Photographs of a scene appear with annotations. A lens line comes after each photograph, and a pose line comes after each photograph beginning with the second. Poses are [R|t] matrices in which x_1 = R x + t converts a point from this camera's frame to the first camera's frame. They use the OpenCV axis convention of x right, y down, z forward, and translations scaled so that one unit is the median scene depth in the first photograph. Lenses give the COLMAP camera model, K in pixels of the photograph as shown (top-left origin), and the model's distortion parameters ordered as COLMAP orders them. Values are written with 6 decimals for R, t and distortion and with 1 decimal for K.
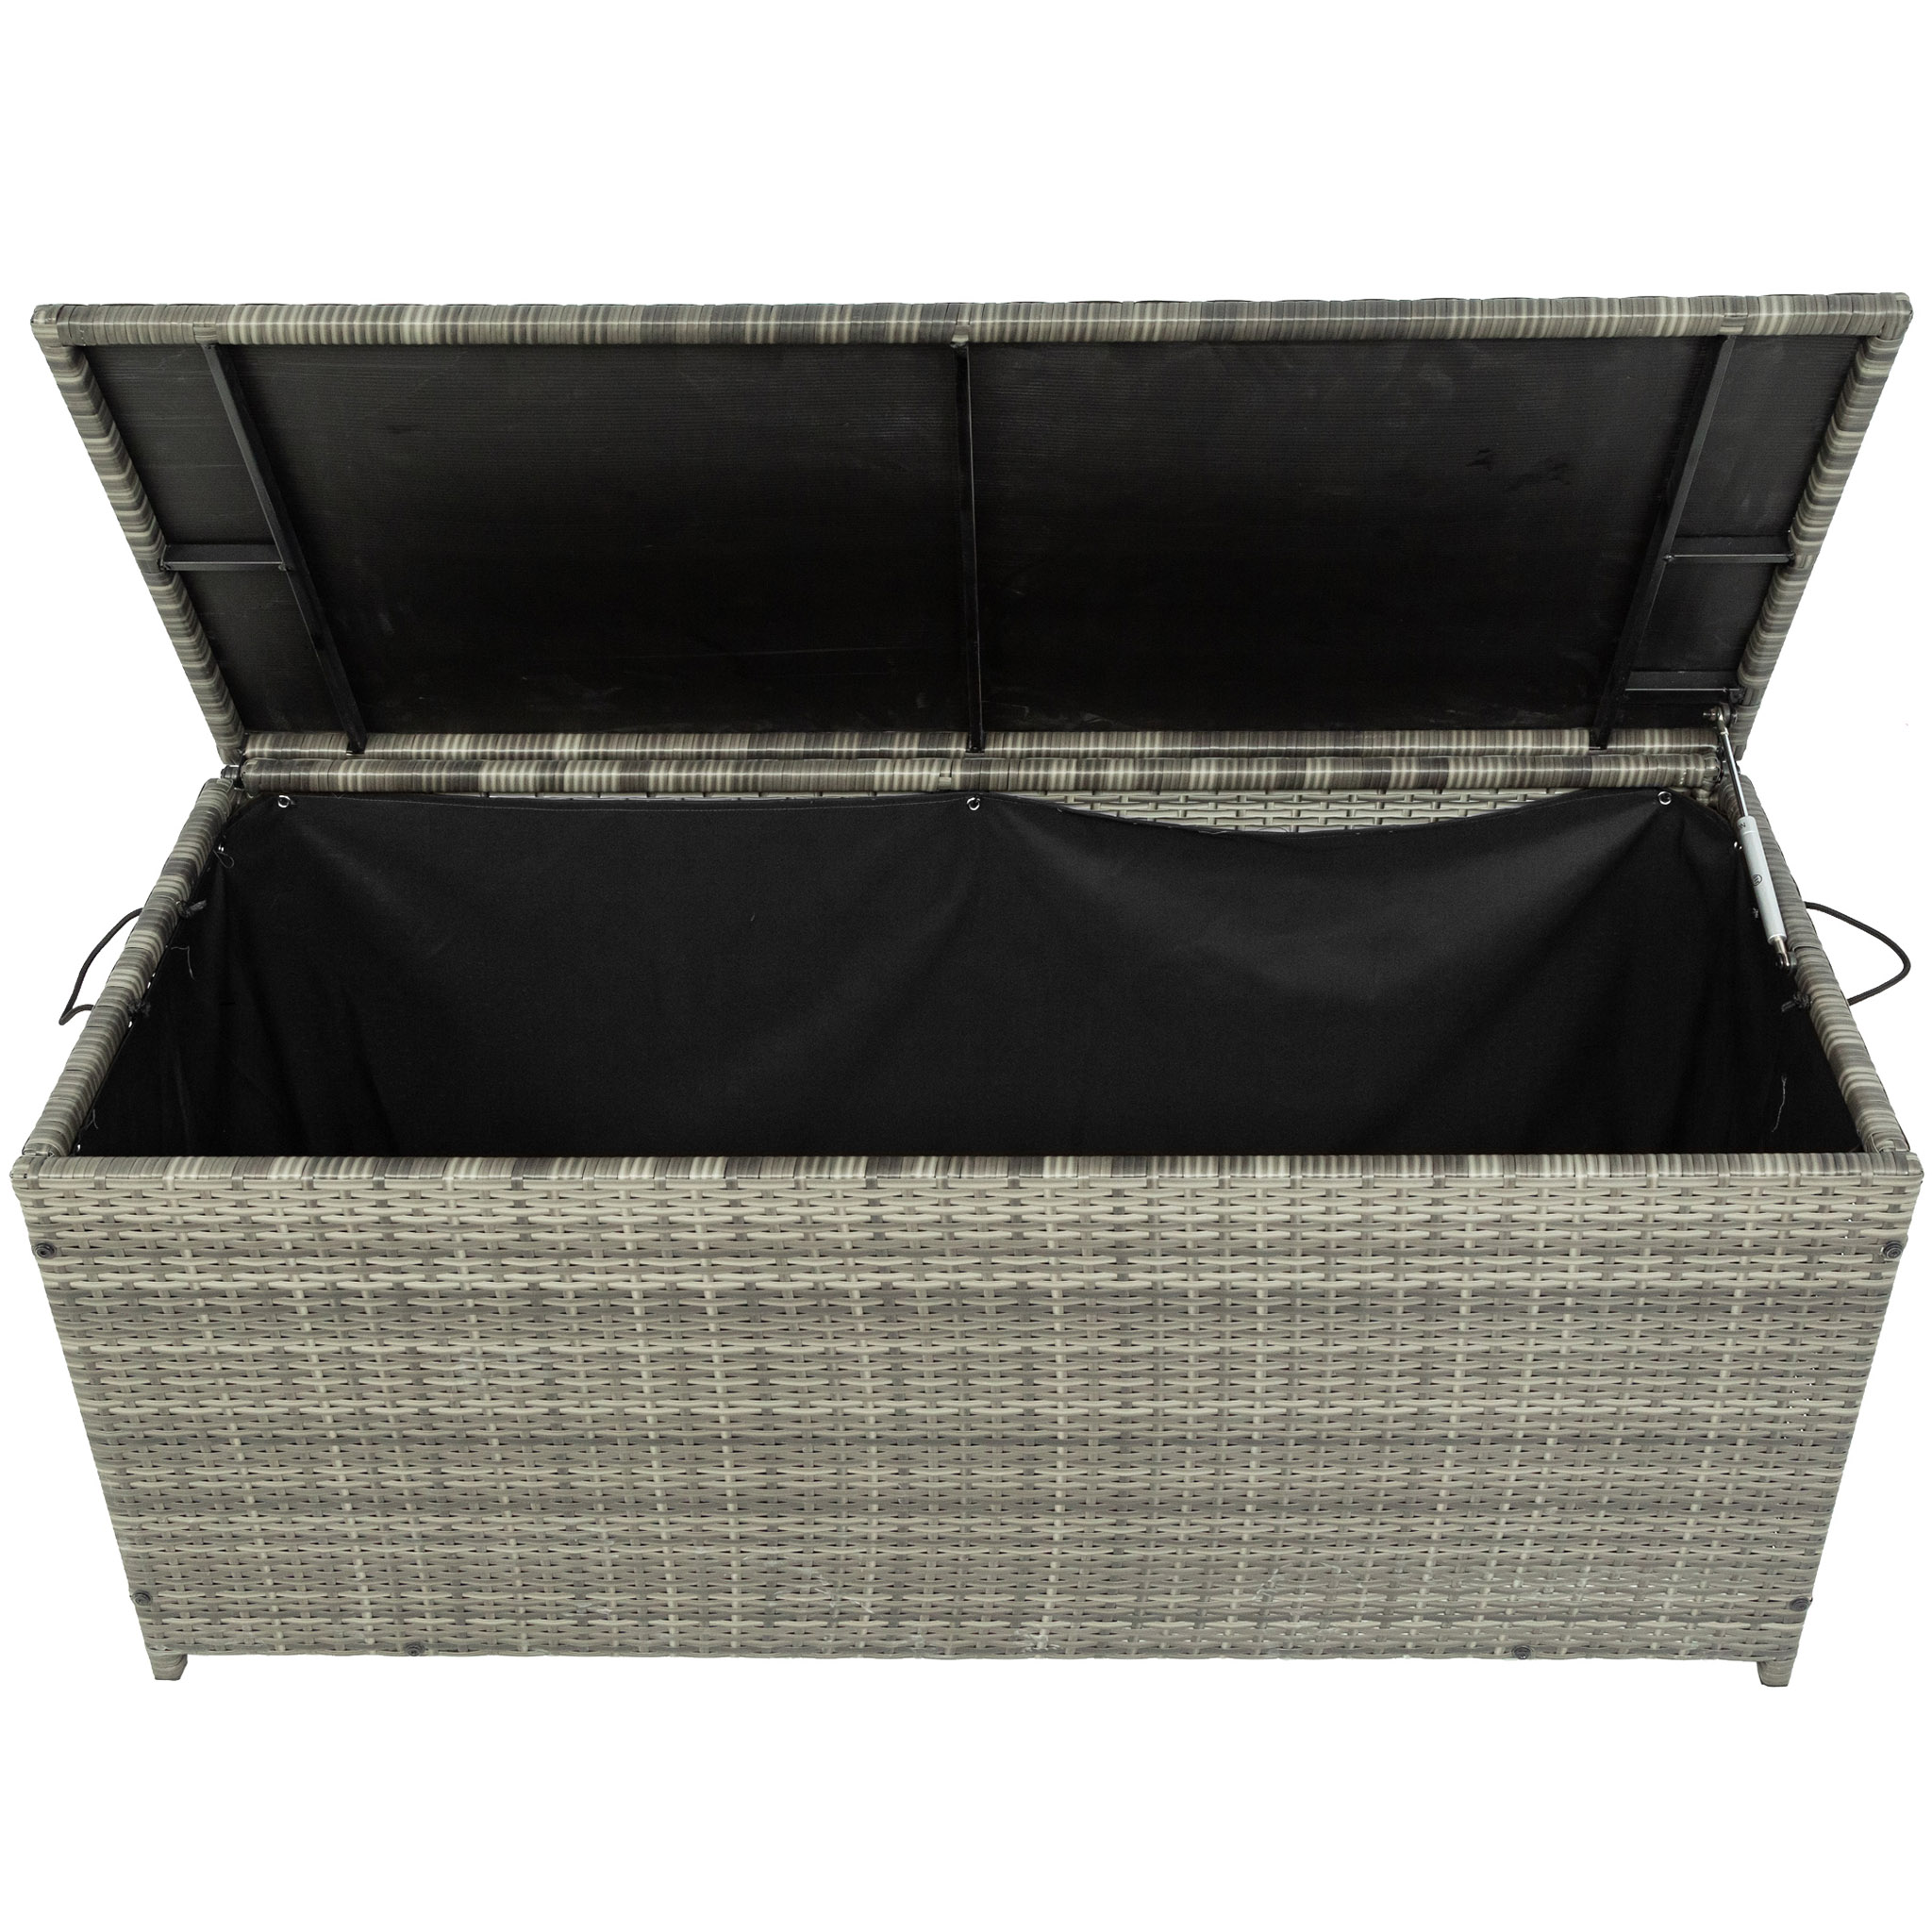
lens RADIAL K [[2273.2, 0, 956.9], [0, 2273.2, 830.1], [0, 0, 1]] dist [-0.006985, 0.000000]
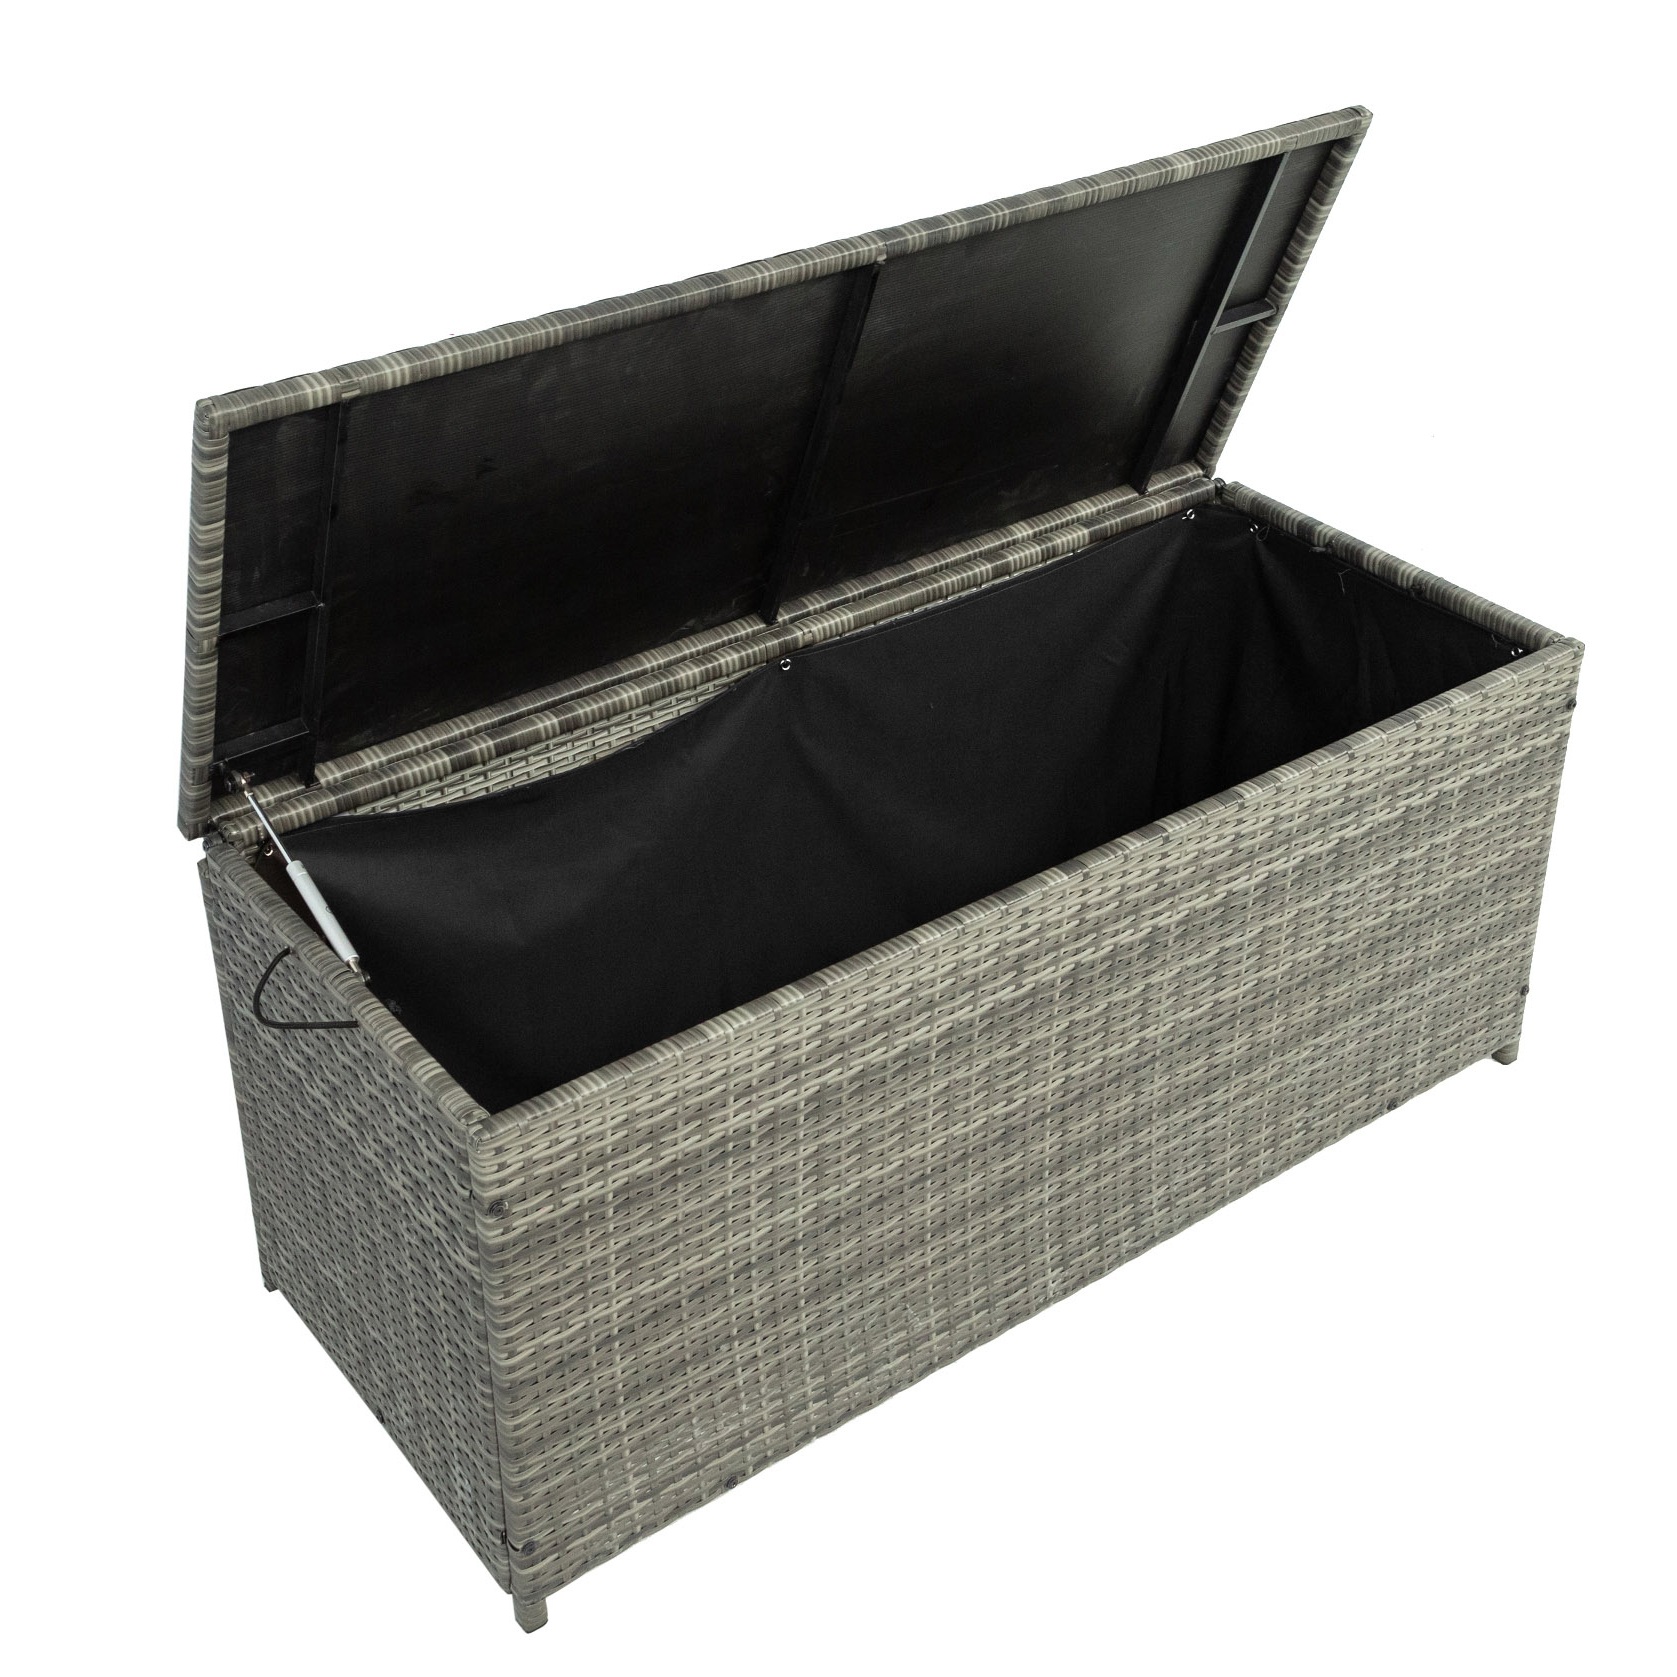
lens RADIAL K [[2157.6, 0, 842.7], [0, 2157.6, 848.8], [0, 0, 1]] dist [-0.003862, 0.000000]
pose [[0.801533, -0.326816, 0.500736, -0.315239], [0.335932, 0.938891, 0.075059, 0.002126], [-0.494667, 0.108051, 0.862340, 0.007552]]
